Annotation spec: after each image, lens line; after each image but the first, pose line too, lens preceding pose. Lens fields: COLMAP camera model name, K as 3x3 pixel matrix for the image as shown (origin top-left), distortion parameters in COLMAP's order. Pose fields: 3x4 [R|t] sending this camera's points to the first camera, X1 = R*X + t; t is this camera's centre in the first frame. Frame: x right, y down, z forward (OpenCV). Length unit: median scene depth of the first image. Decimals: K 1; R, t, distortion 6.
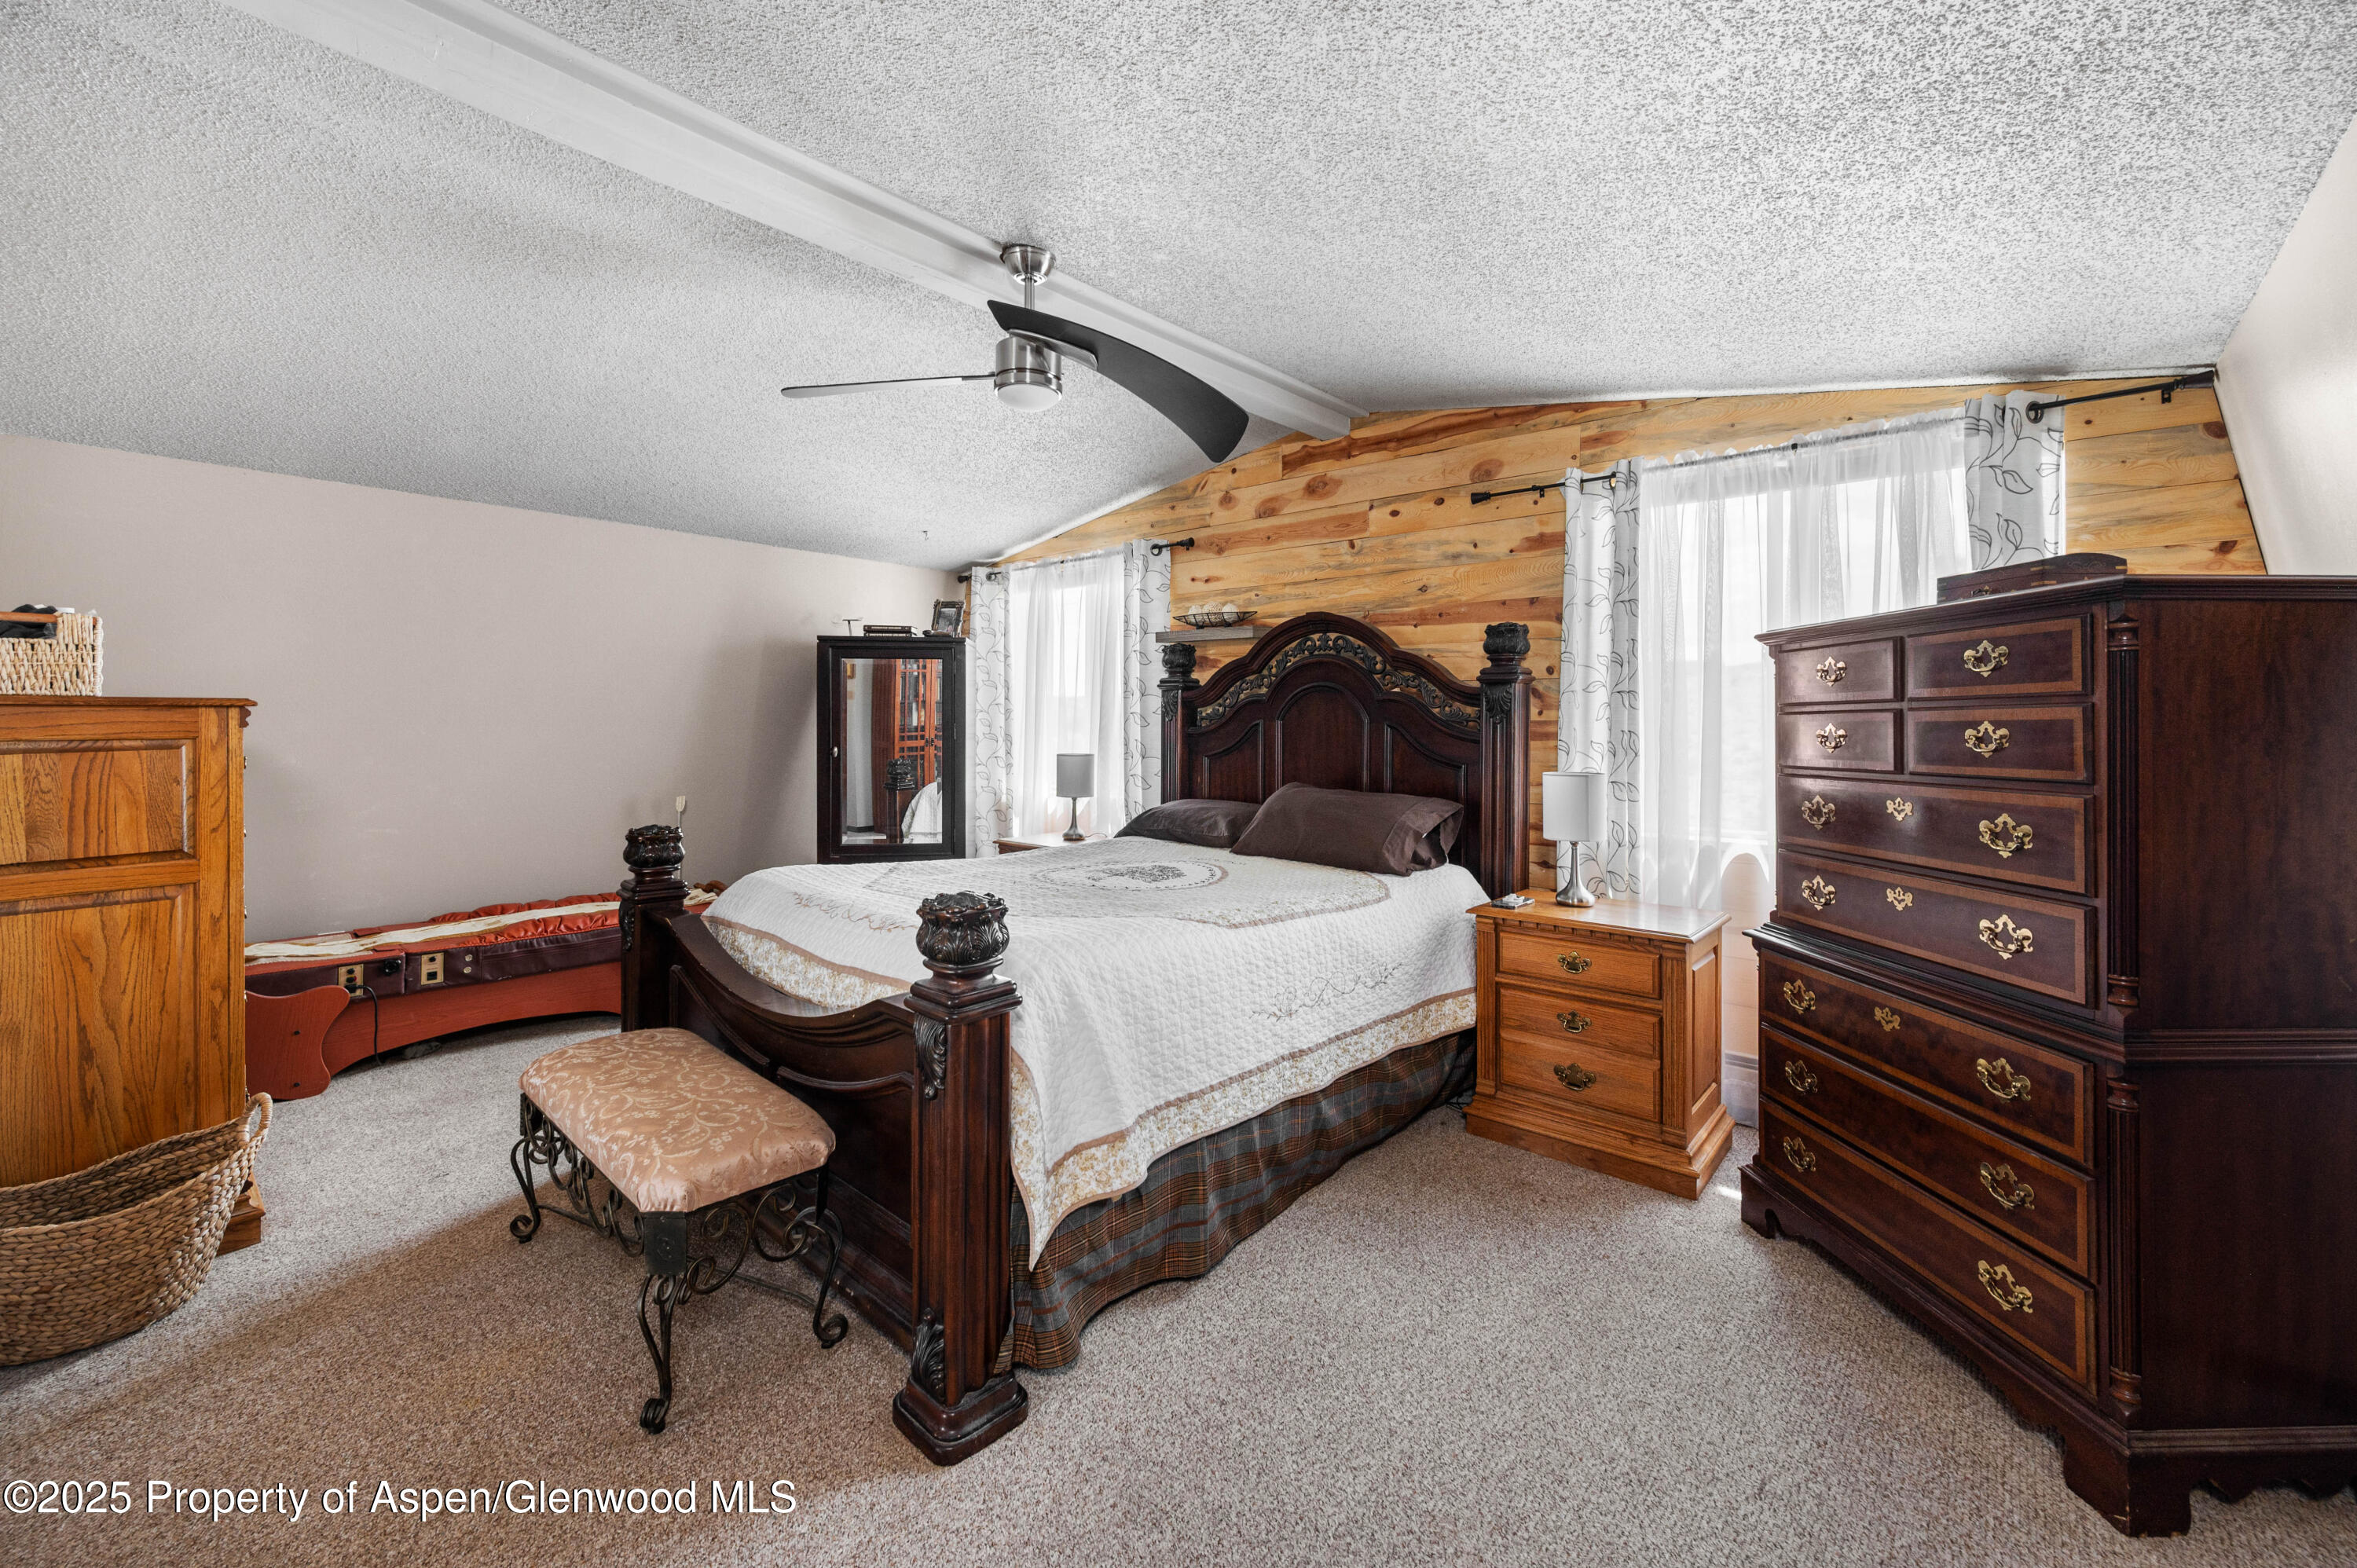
lens RADIAL K [[971.8, 0, 1169.7], [0, 971.8, 715.2], [0, 0, 1]] dist [-0.001202, 0.000086]
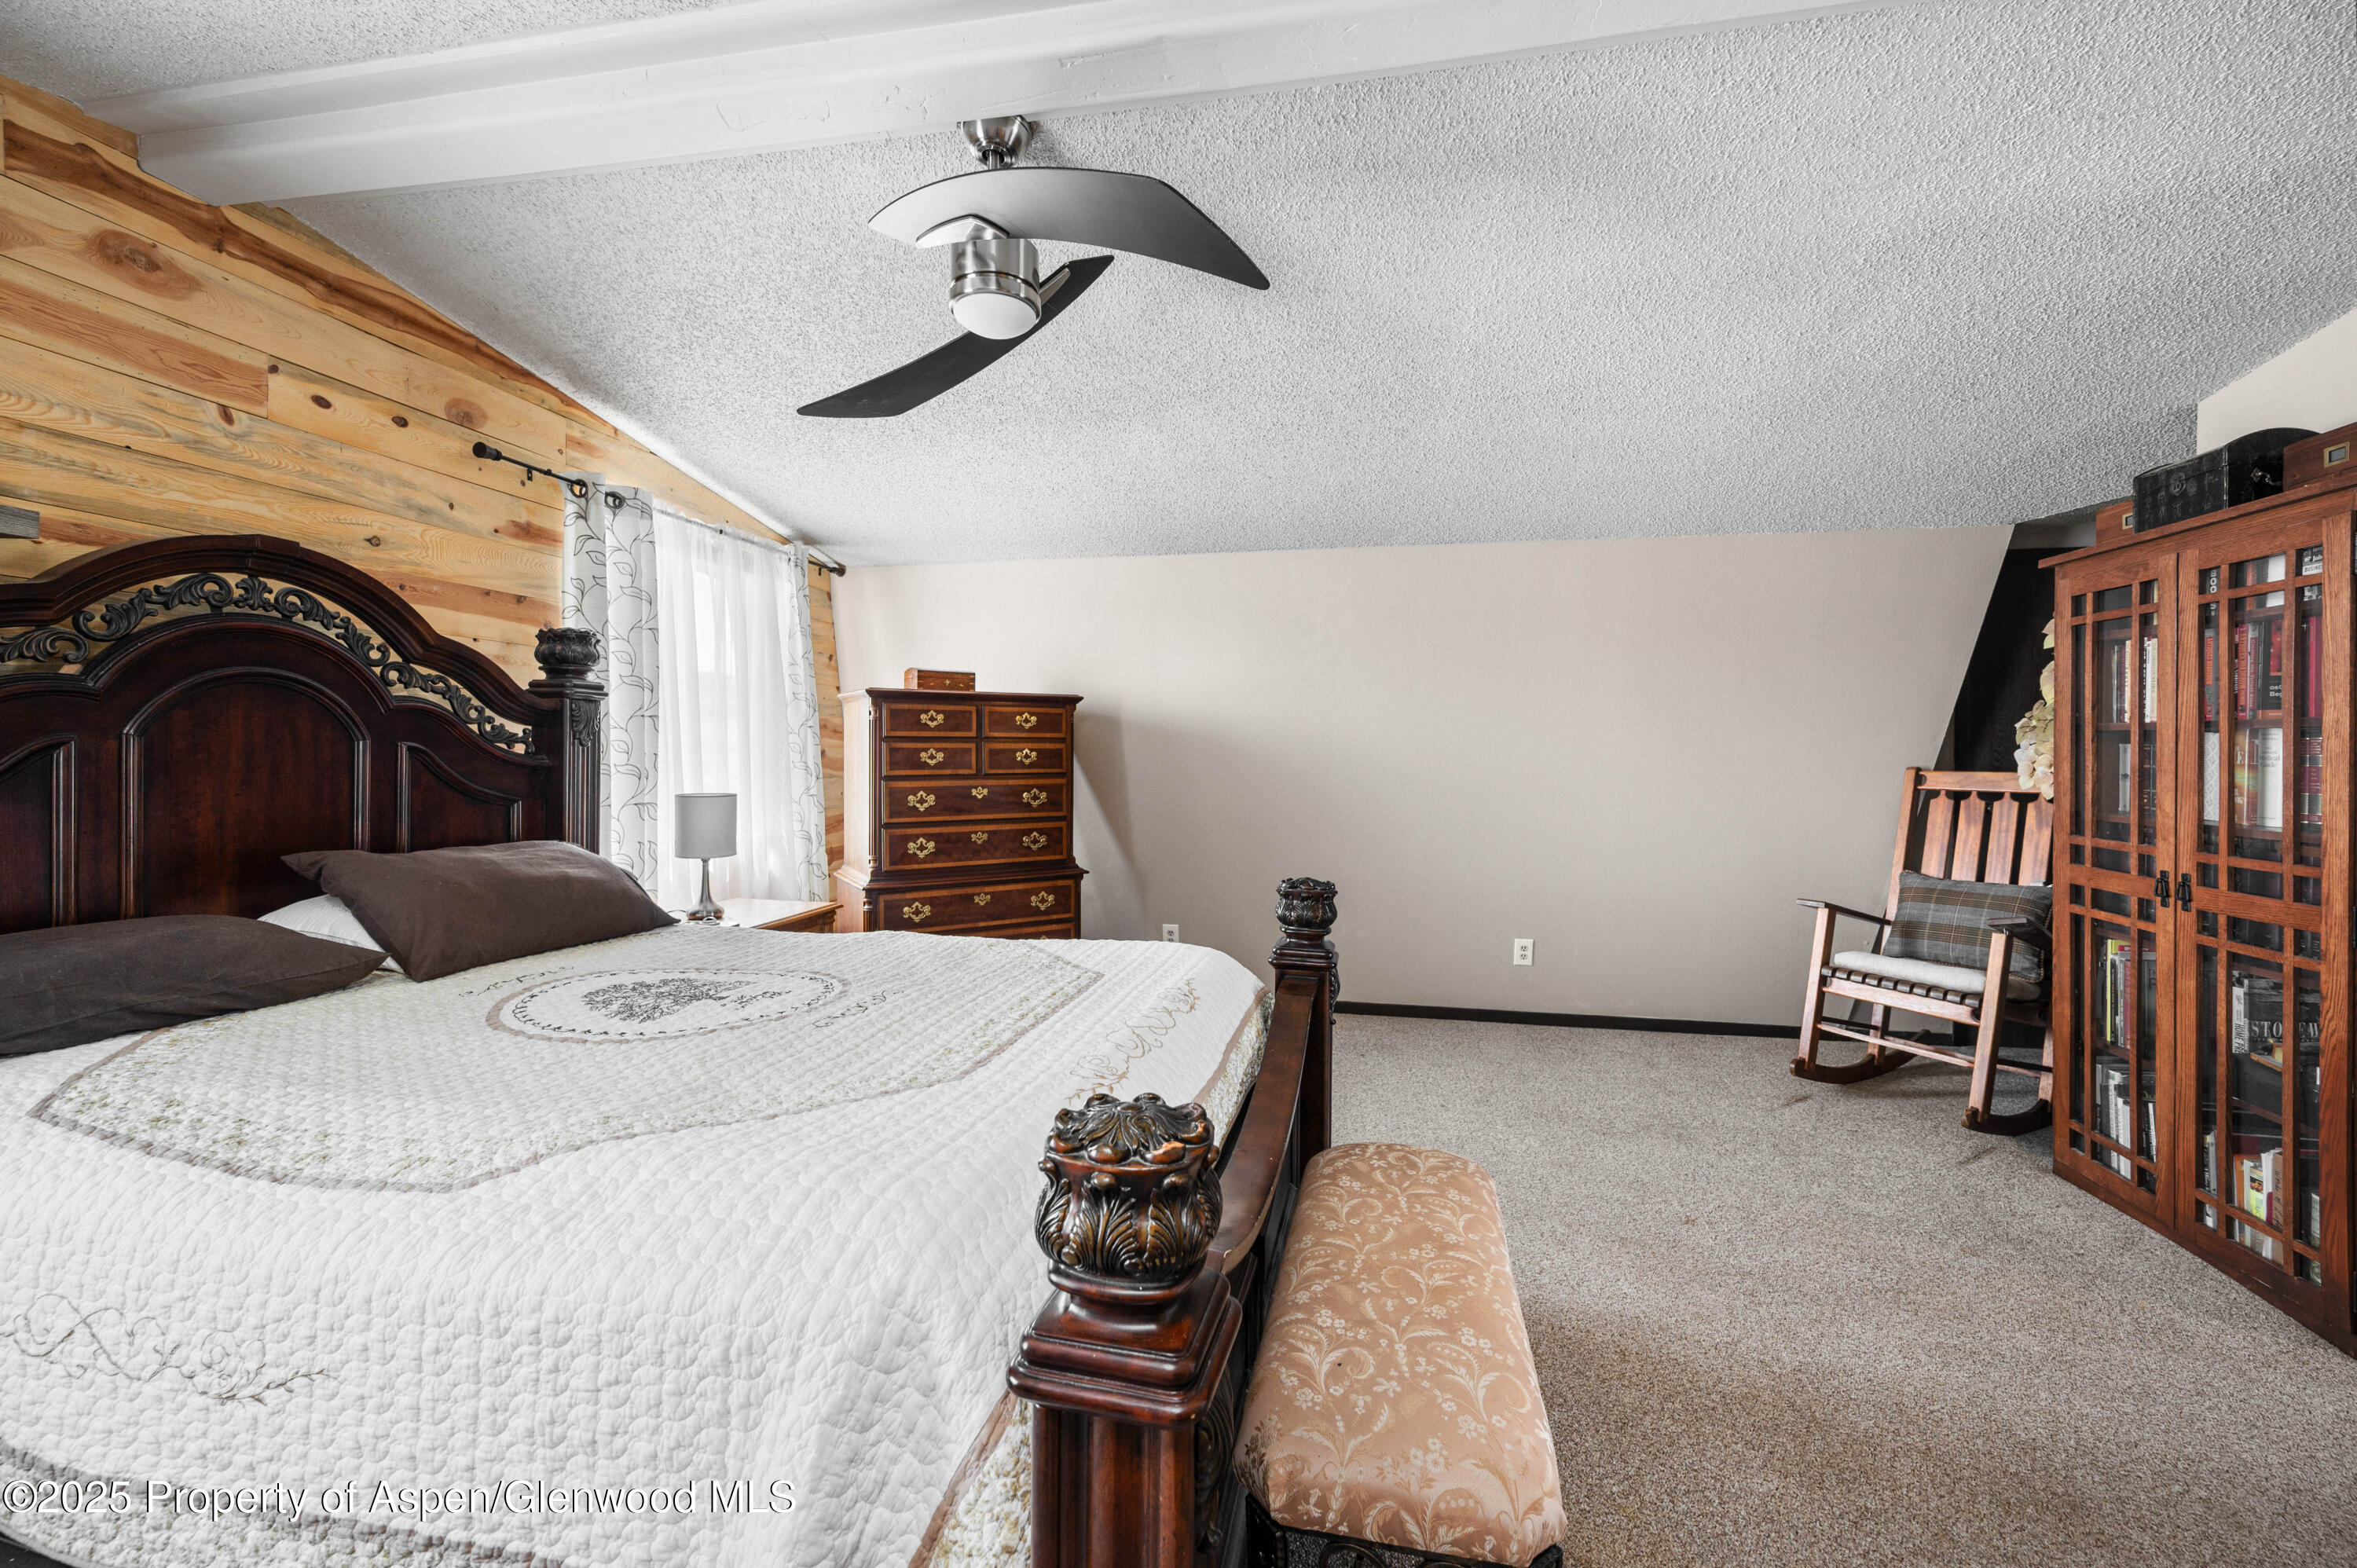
lens RADIAL K [[944.6, 0, 1215.5], [0, 944.6, 757.6], [0, 0, 1]] dist [0.001390, 0.000510]
pose [[-0.538804, -0.012898, 0.842333, -0.613313], [-0.017873, 0.999833, 0.003877, 0.005089], [-0.842242, -0.012966, -0.538944, 0.891212]]
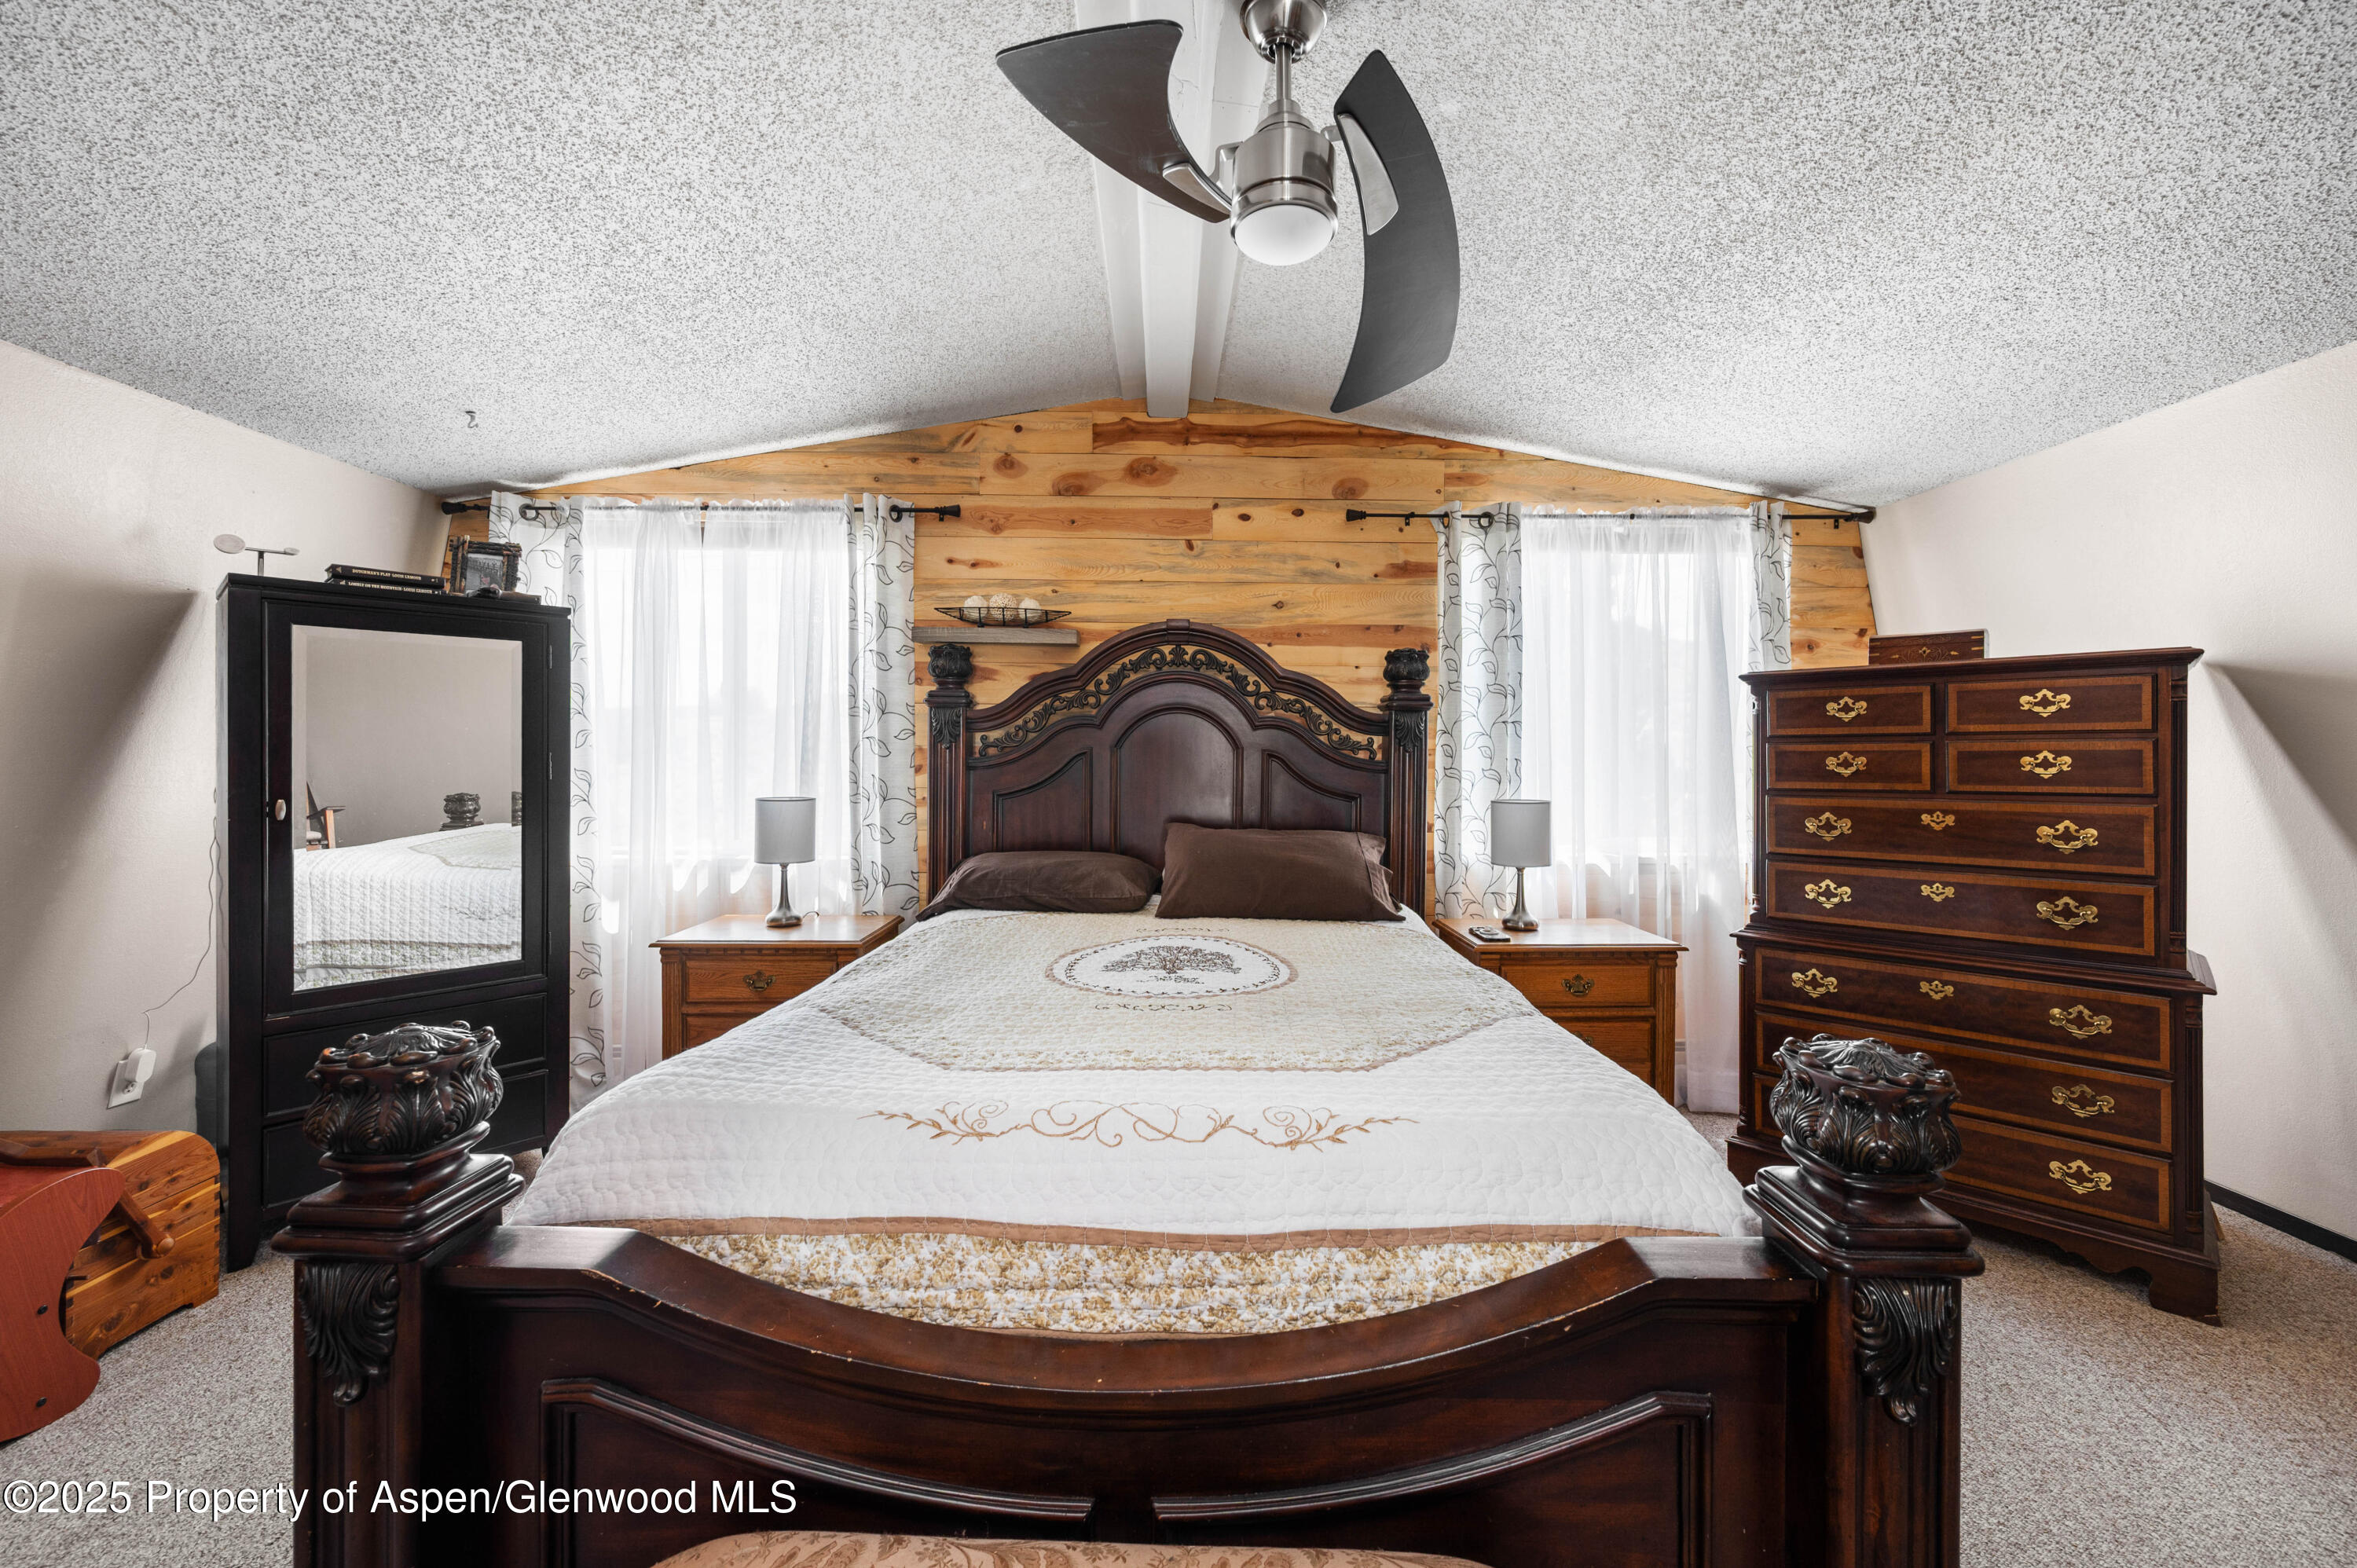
lens RADIAL K [[958.8, 0, 1170.6], [0, 958.8, 750.8], [0, 0, 1]] dist [-0.000288, -0.000071]
pose [[0.732379, -0.000874, 0.680896, -0.444326], [-0.005260, 0.999962, 0.006942, 0.001825], [-0.680876, -0.008666, 0.732347, 0.419698]]
